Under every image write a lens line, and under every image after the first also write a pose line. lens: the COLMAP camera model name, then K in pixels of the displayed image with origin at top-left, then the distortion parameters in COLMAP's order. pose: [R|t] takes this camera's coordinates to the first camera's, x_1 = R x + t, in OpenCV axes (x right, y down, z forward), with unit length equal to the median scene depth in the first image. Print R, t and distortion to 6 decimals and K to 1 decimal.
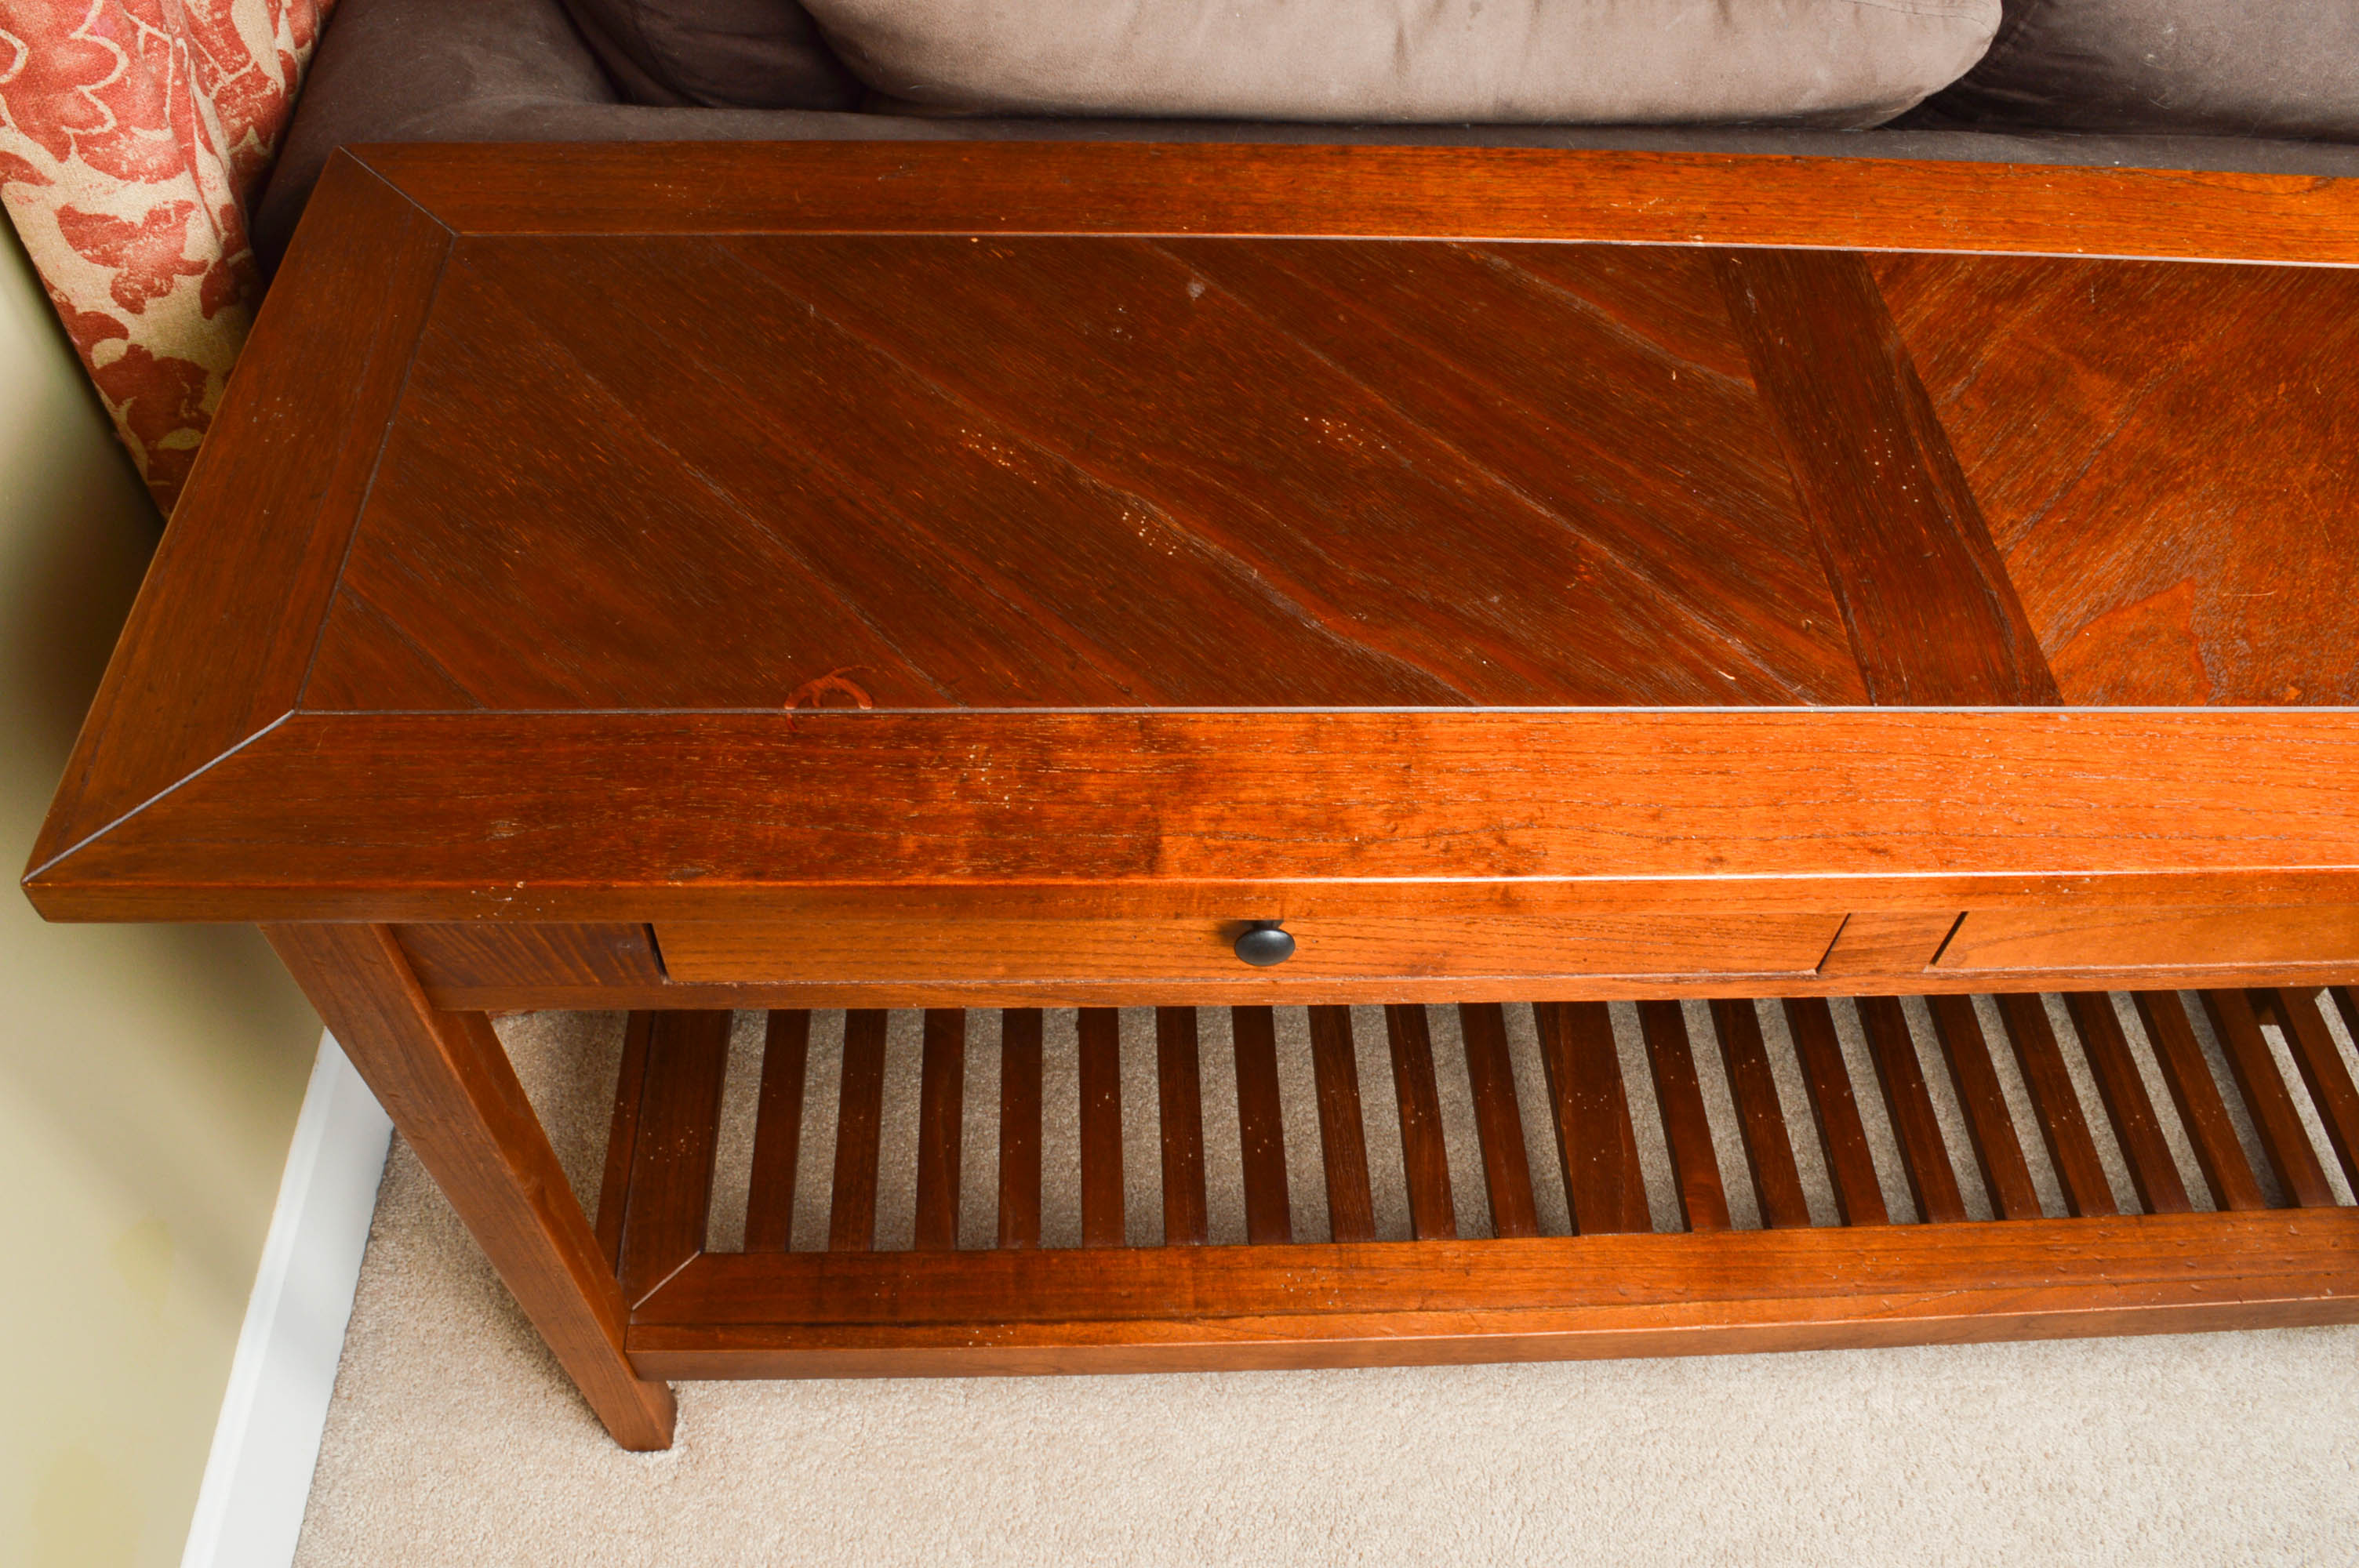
lens RADIAL K [[1883.2, 0, 1179.5], [0, 1883.2, 784.0], [0, 0, 1]] dist [-0.083104, 0.005701]
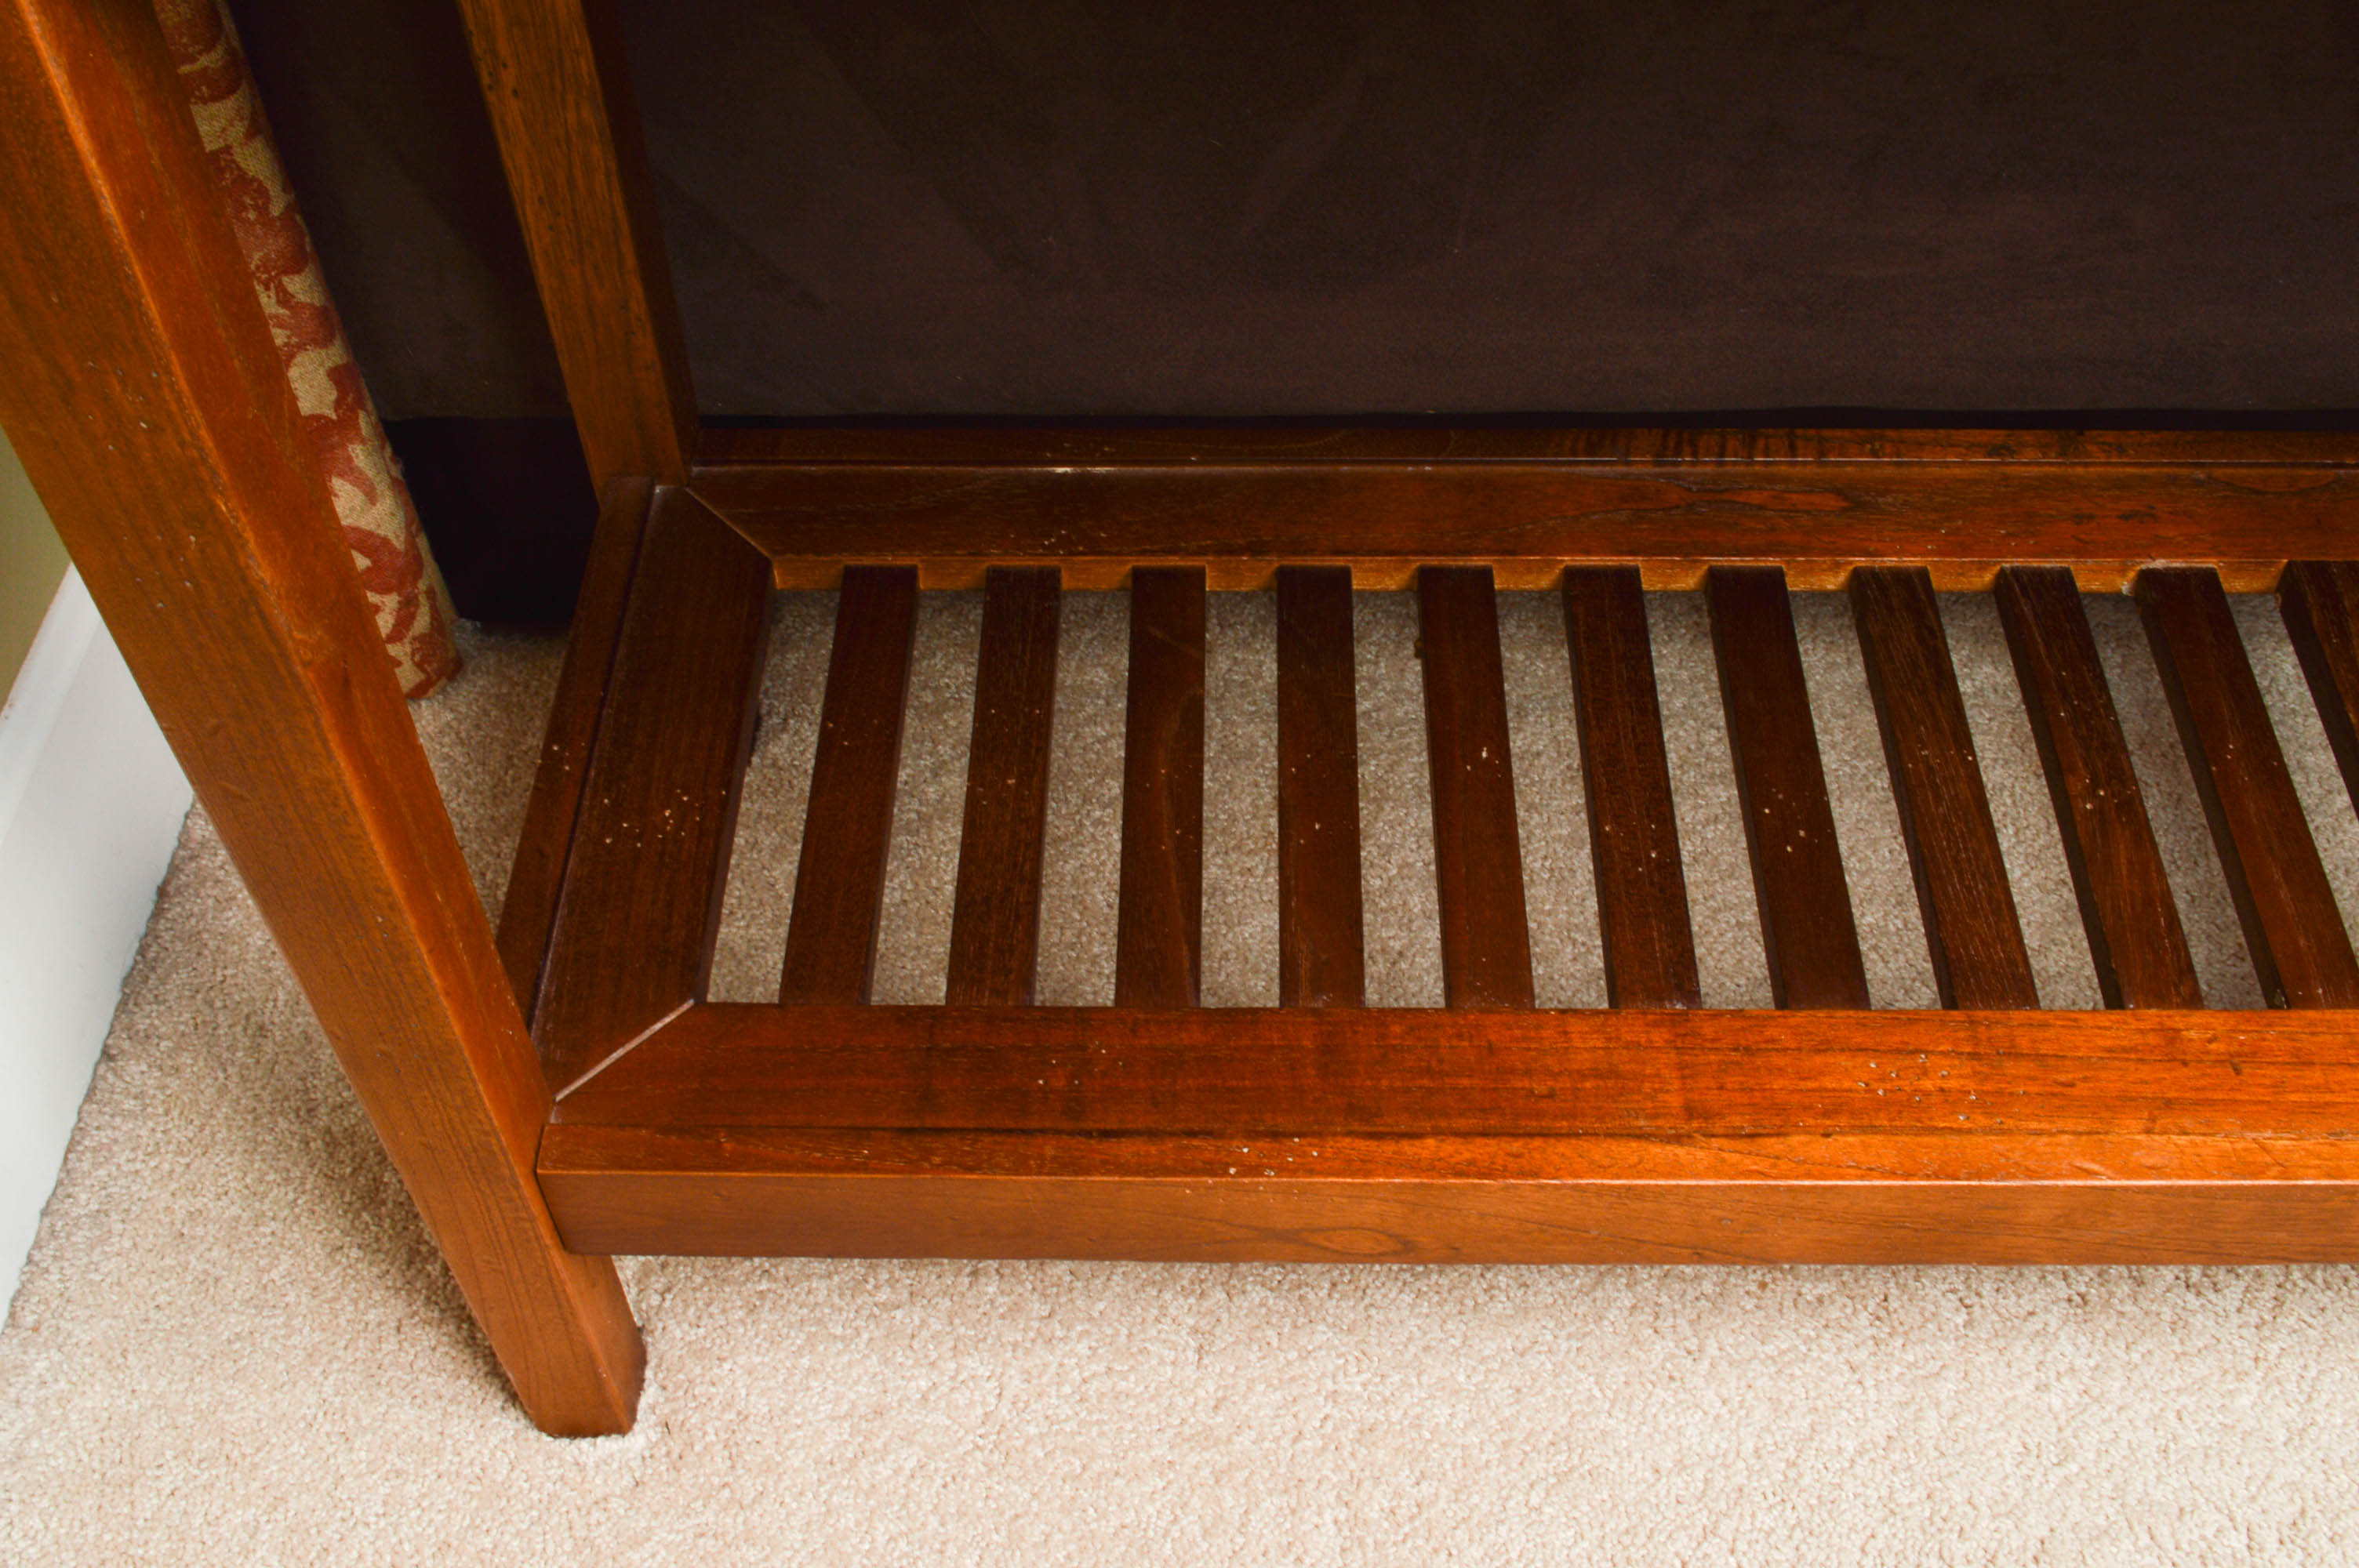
lens RADIAL K [[2505.4, 0, 1179.5], [0, 2505.4, 784.0], [0, 0, 1]] dist [-0.061546, 0.011731]
pose [[0.996841, 0.007404, -0.079072, -0.065716], [-0.010945, 0.998952, -0.044437, 0.200529], [0.078660, 0.045162, 0.995878, 0.300679]]
